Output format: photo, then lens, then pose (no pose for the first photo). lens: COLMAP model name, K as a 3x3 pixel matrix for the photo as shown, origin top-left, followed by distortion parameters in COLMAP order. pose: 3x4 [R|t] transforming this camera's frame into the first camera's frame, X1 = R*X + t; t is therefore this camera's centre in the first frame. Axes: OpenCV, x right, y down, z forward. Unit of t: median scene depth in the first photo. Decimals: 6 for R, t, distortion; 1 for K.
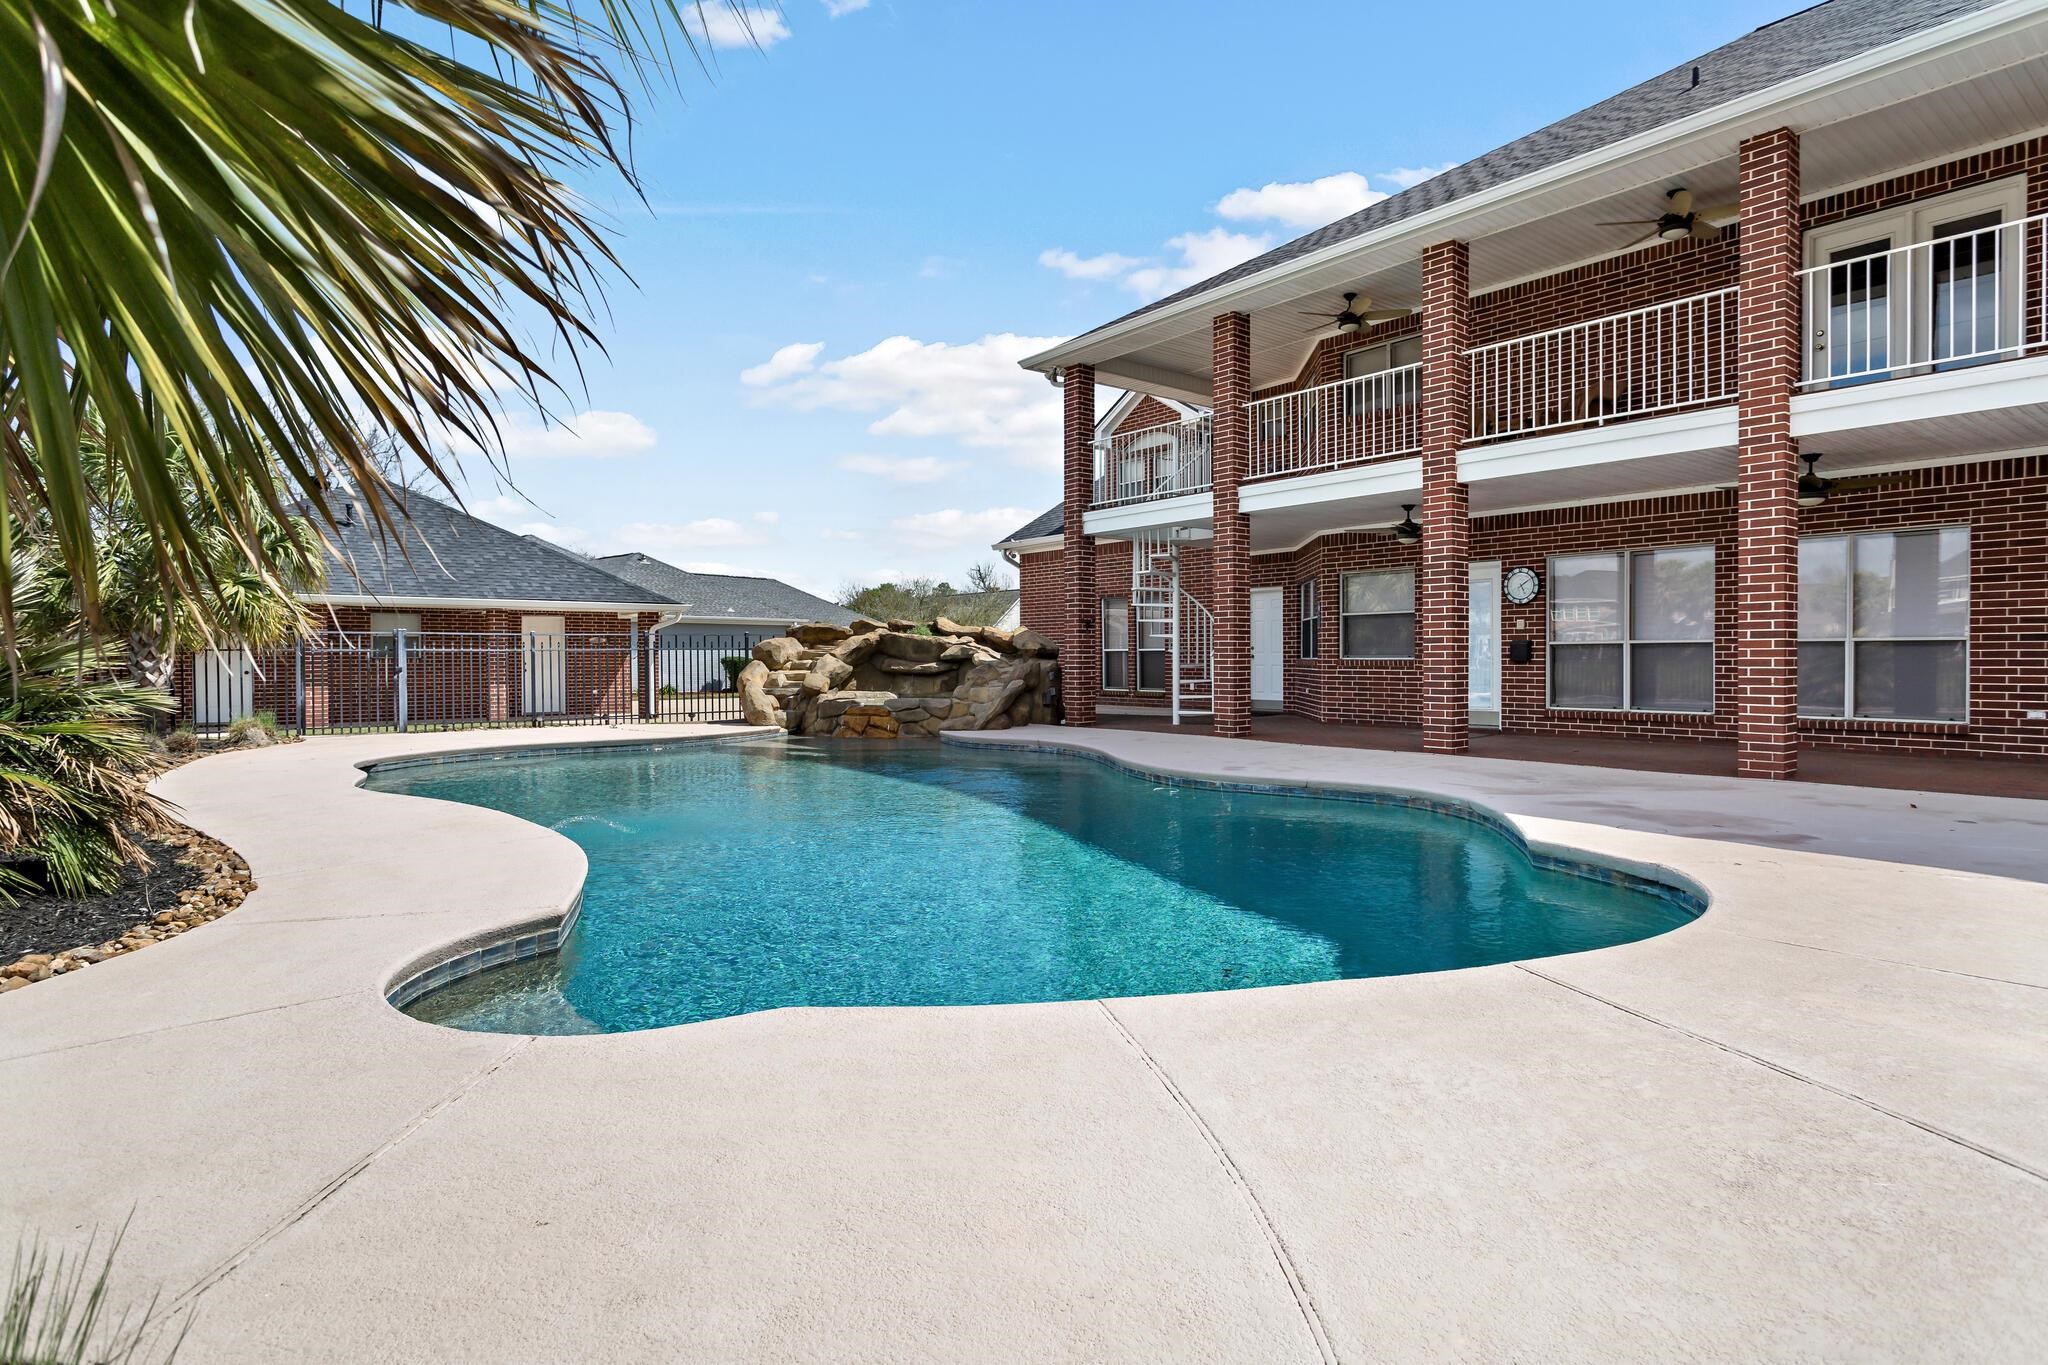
lens RADIAL K [[949.6, 0, 1021.7], [0, 949.6, 642.7], [0, 0, 1]] dist [-0.000431, 0.000394]
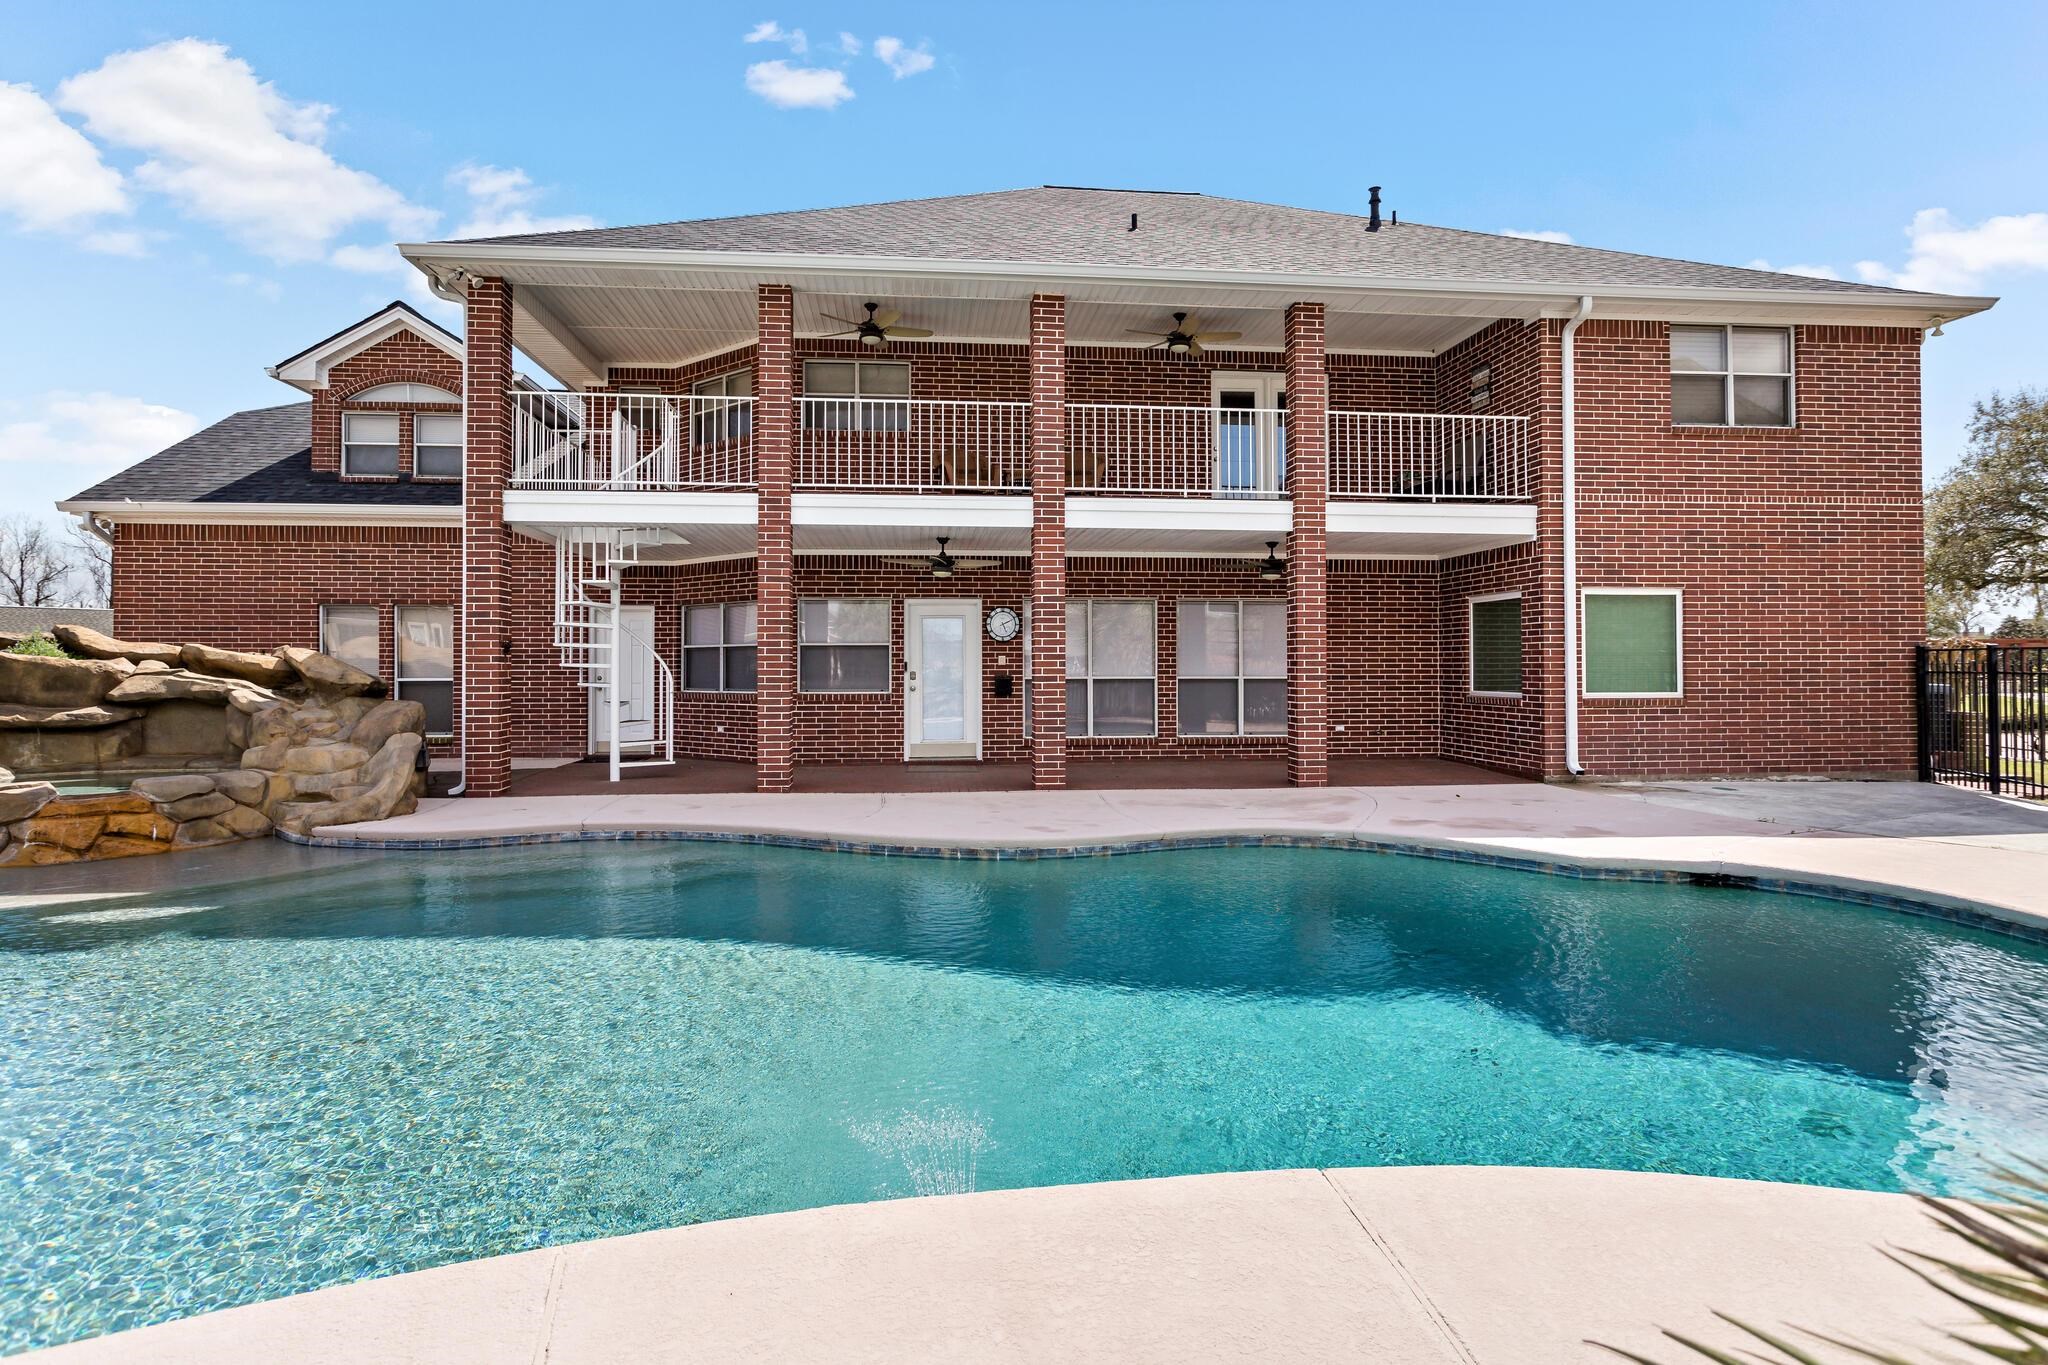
lens RADIAL K [[949.6, 0, 1021.7], [0, 949.6, 642.7], [0, 0, 1]] dist [-0.000431, 0.000394]
pose [[0.602216, 0.031495, 0.797712, -0.310449], [-0.008109, 0.999411, -0.033337, -0.003736], [-0.798292, 0.013608, 0.602117, 0.331513]]
